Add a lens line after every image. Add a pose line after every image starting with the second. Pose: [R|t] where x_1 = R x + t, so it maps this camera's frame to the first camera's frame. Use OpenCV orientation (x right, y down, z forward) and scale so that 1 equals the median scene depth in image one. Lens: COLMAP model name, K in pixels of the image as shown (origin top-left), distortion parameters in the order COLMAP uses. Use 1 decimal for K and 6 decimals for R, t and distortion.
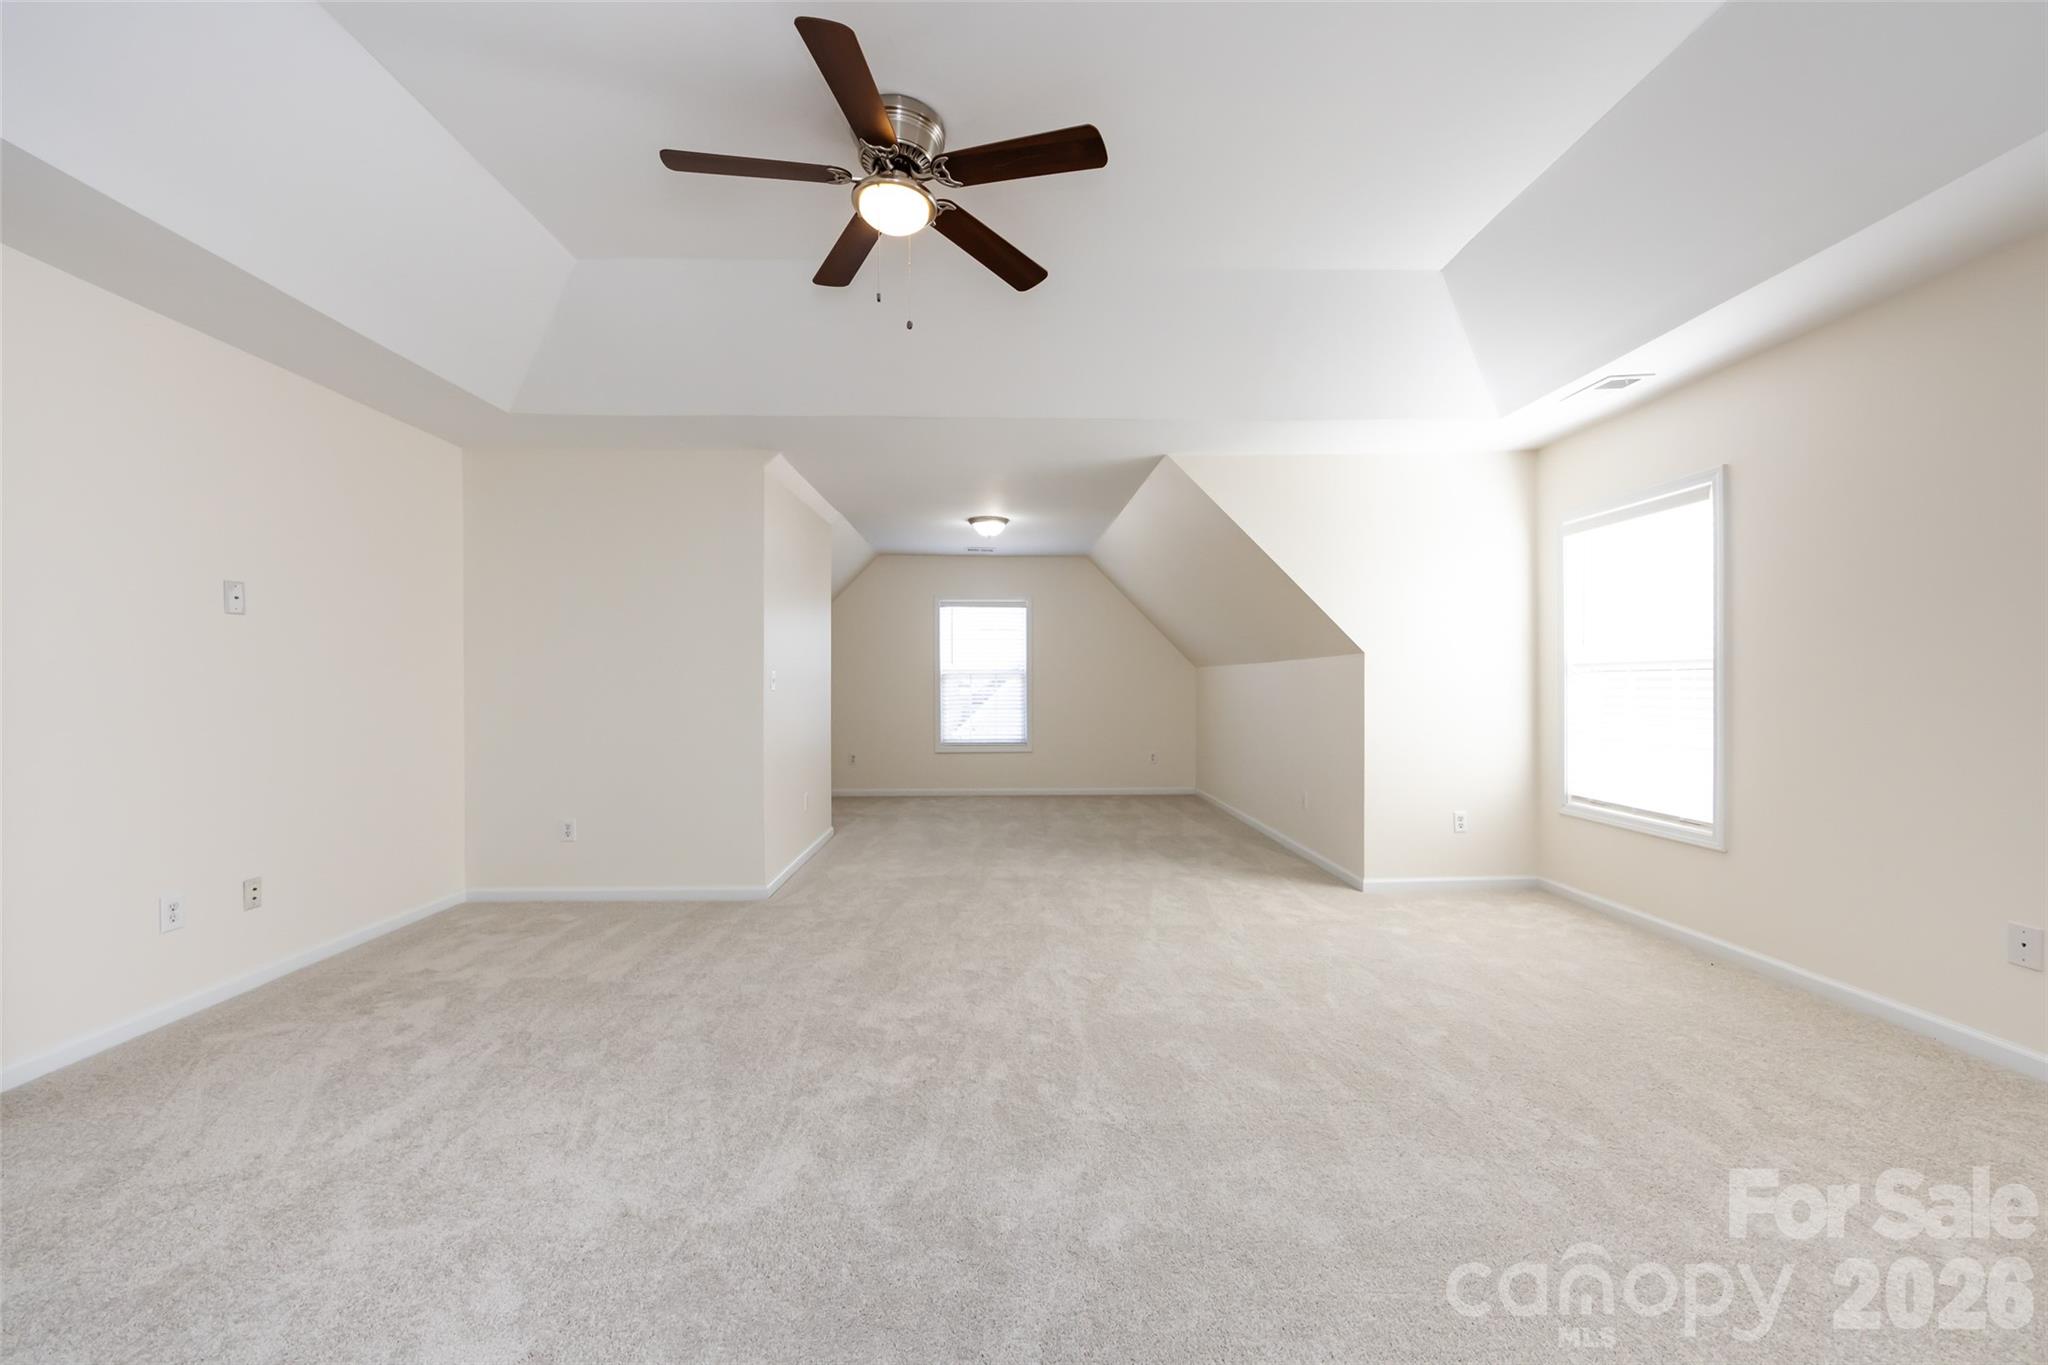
lens RADIAL K [[800.0, 0, 1016.0], [0, 800.0, 681.9], [0, 0, 1]] dist [-0.006601, -0.000329]
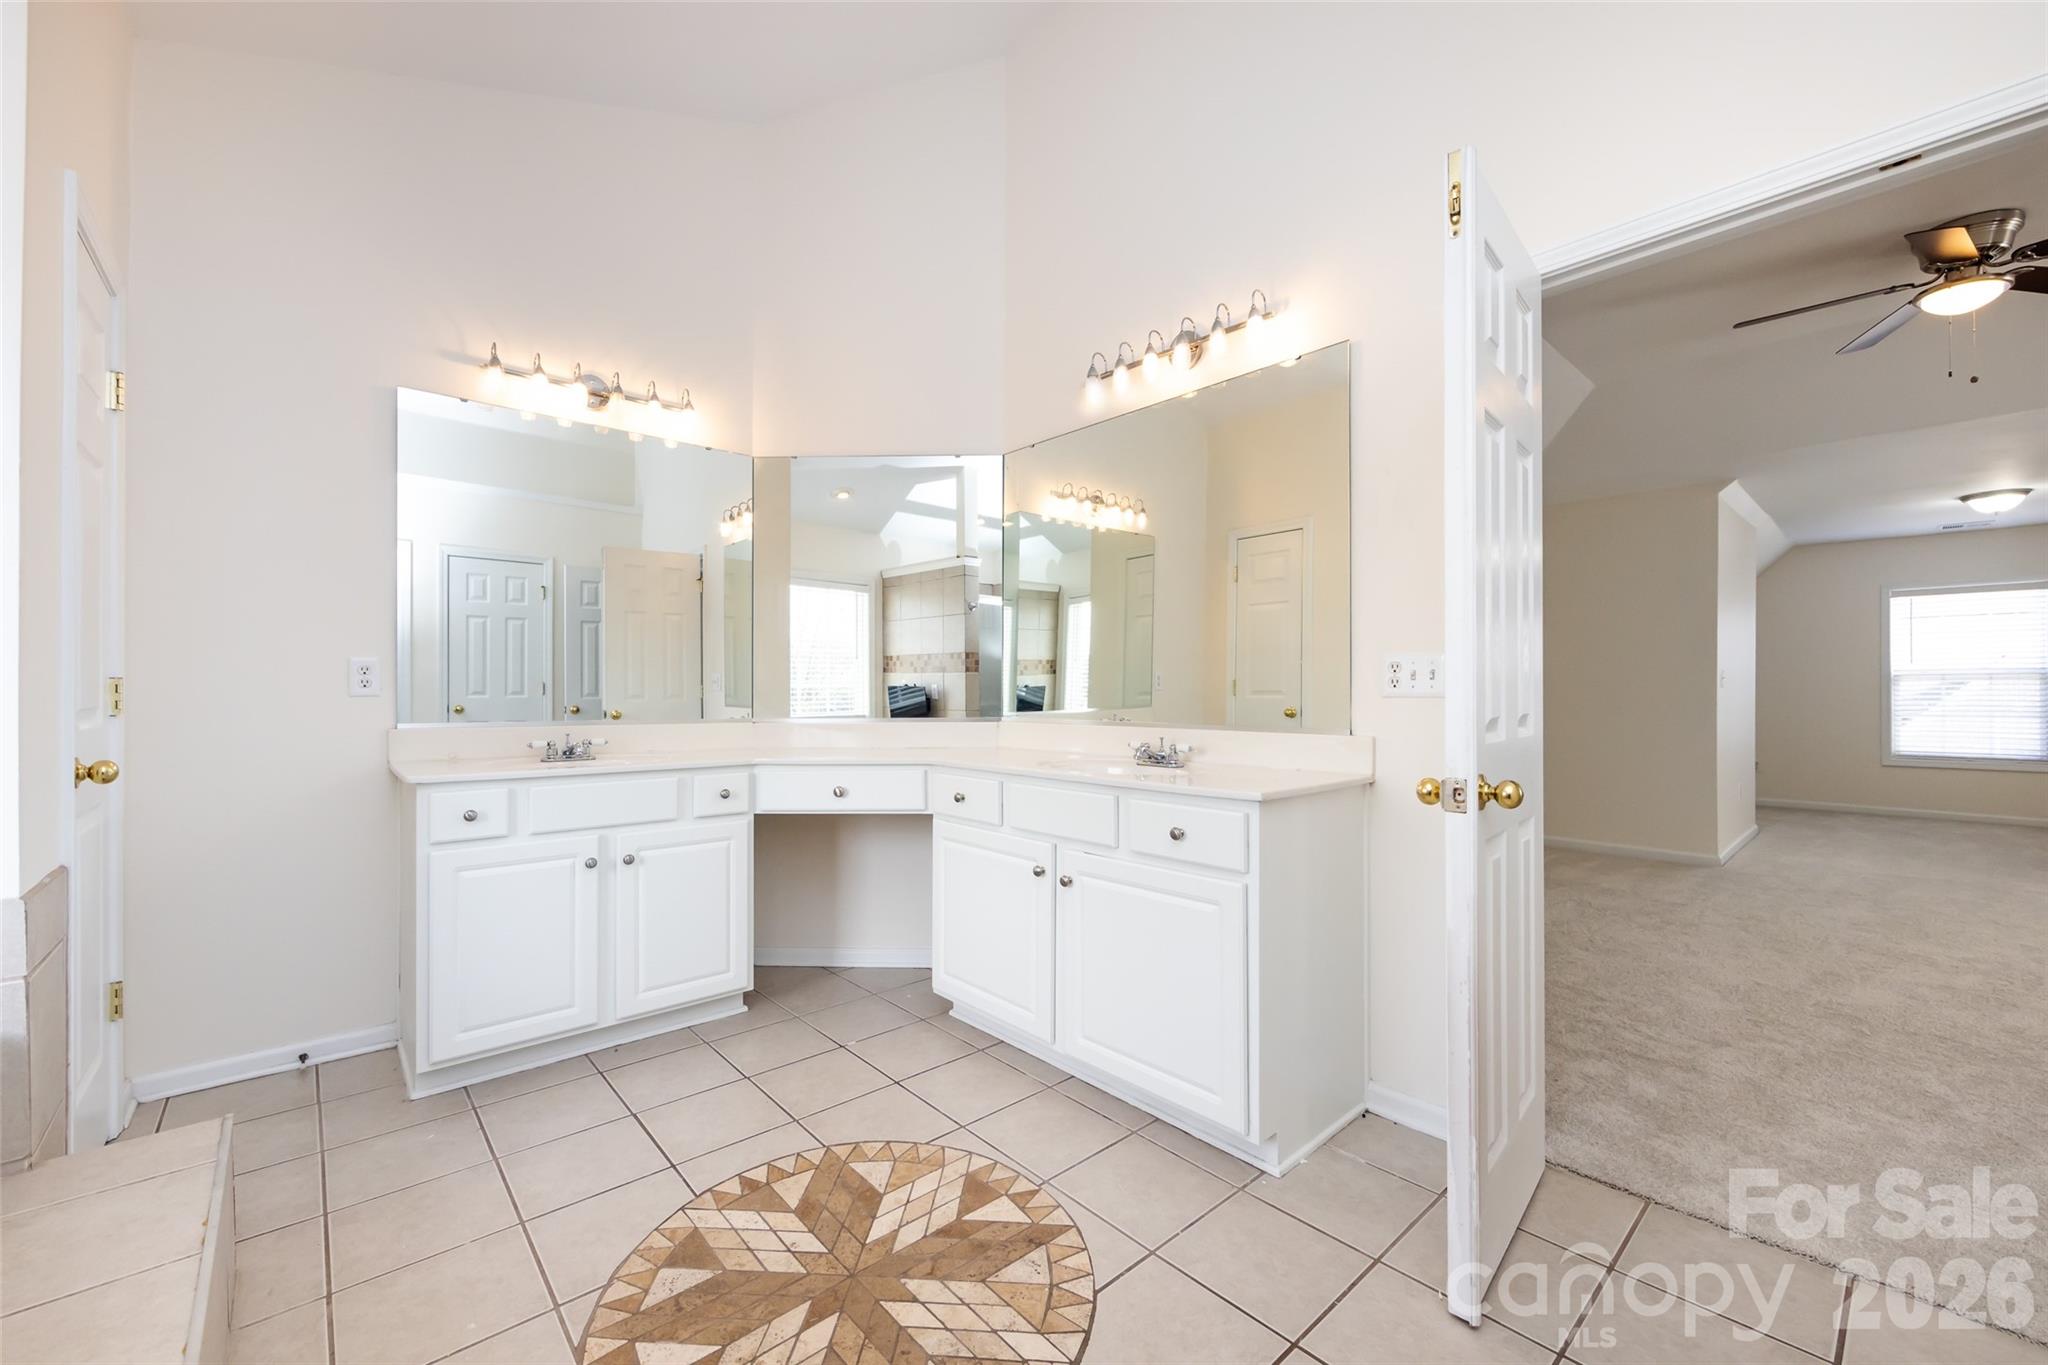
lens RADIAL K [[800.0, 0, 1010.5], [0, 800.0, 689.6], [0, 0, 1]] dist [-0.006601, -0.000329]
pose [[0.640274, 0.002290, -0.768143, -0.086845], [-0.003922, 0.999992, -0.000289, 0.019315], [0.768136, 0.003198, 0.640278, -0.540053]]
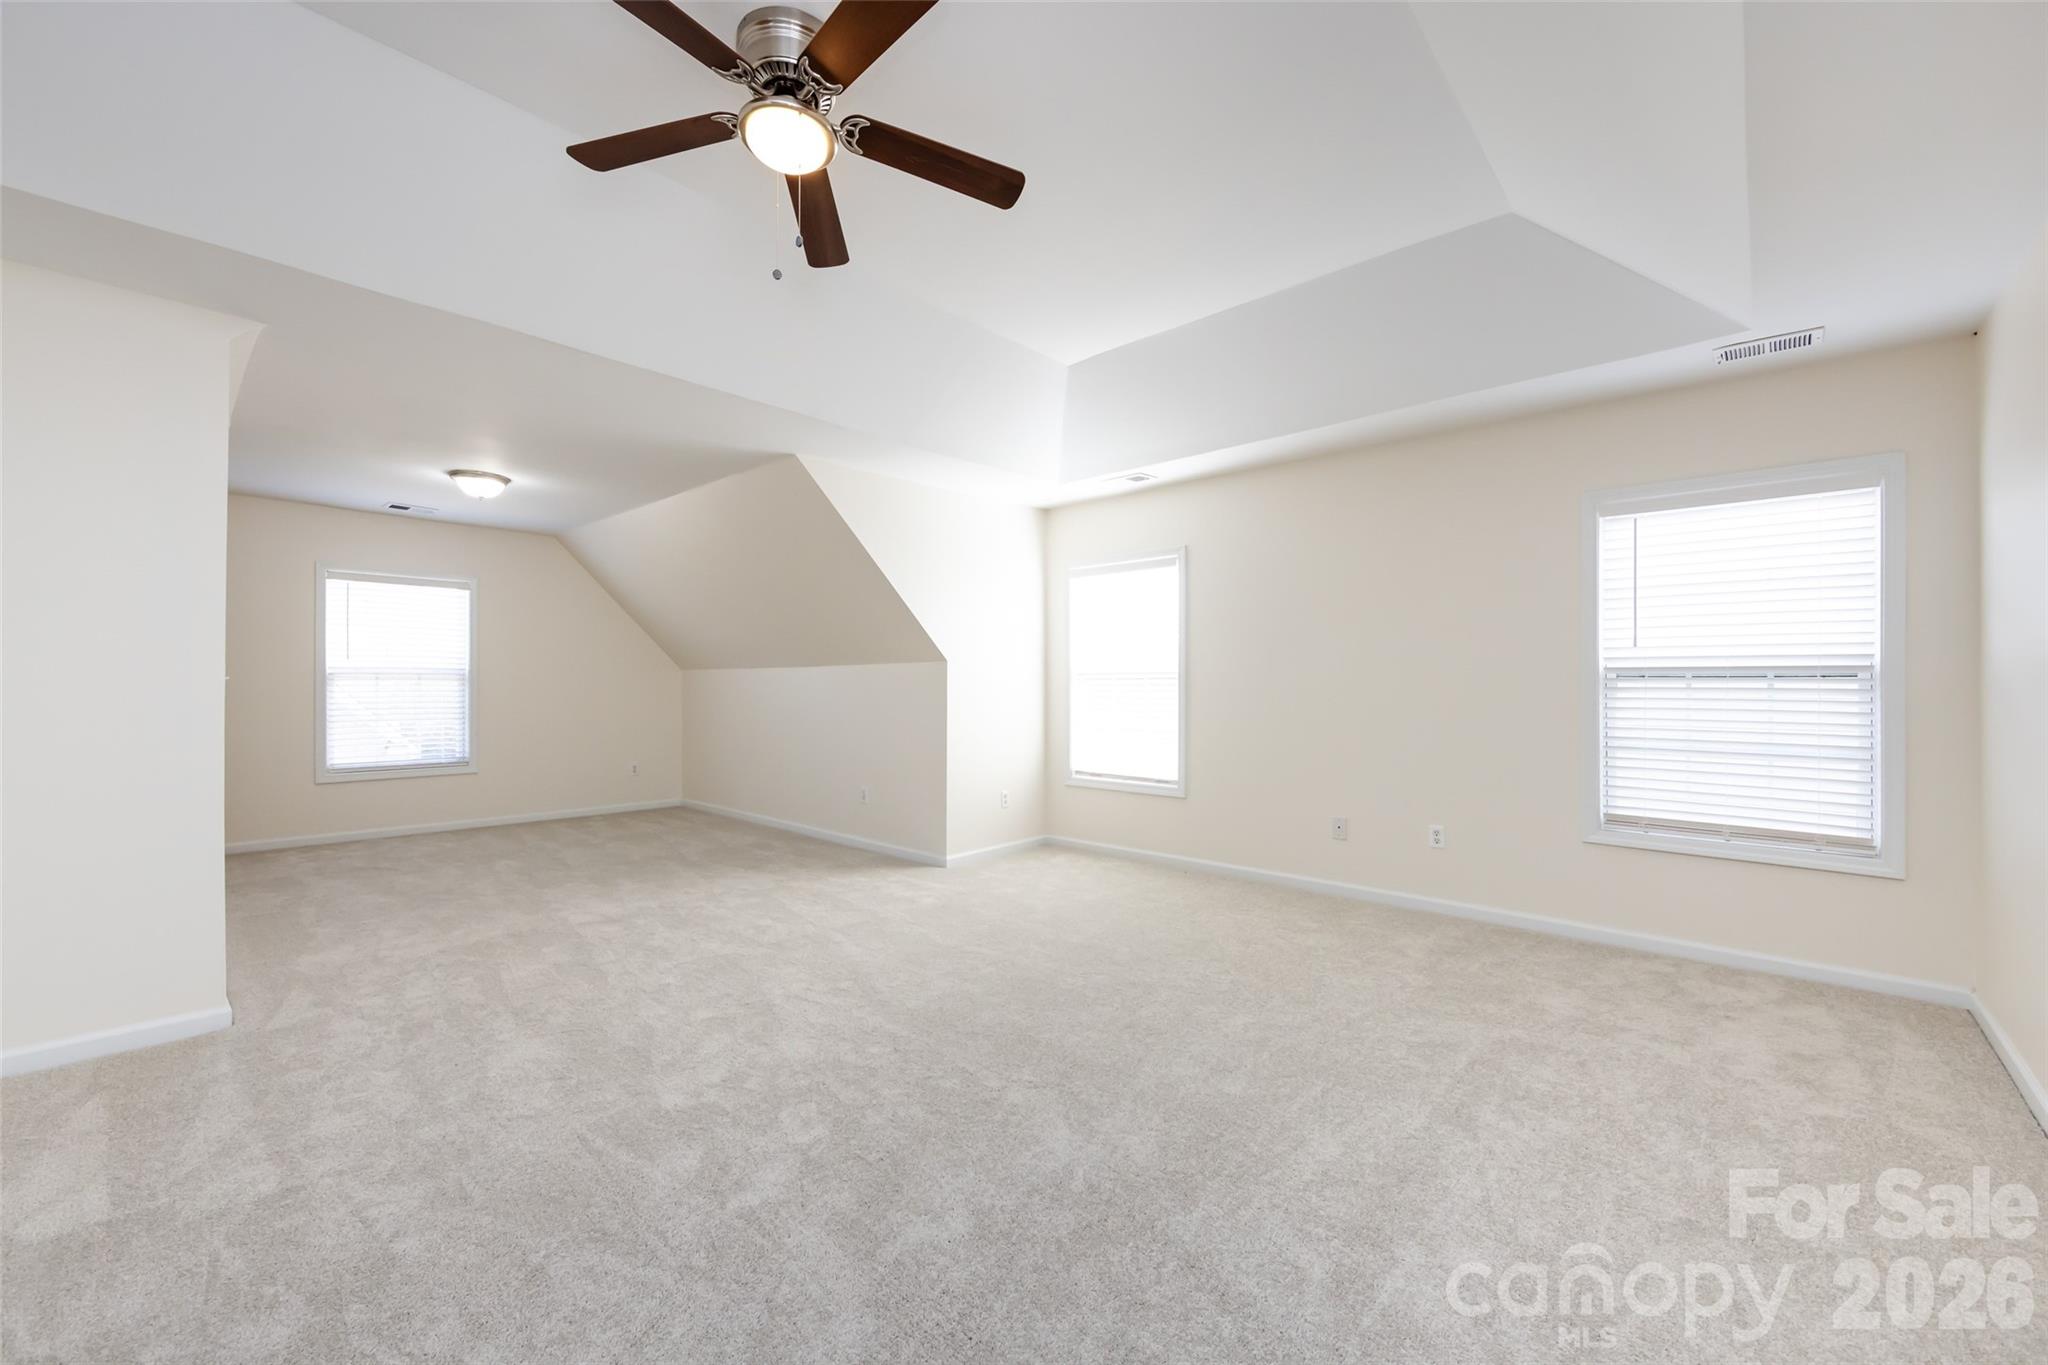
lens RADIAL K [[800.0, 0, 1027.4], [0, 800.0, 683.5], [0, 0, 1]] dist [-0.006601, -0.000329]
pose [[0.695359, 0.007241, 0.718626, -0.327978], [-0.004326, 0.999973, -0.005889, 0.002720], [-0.718649, 0.000986, 0.695372, 0.114471]]
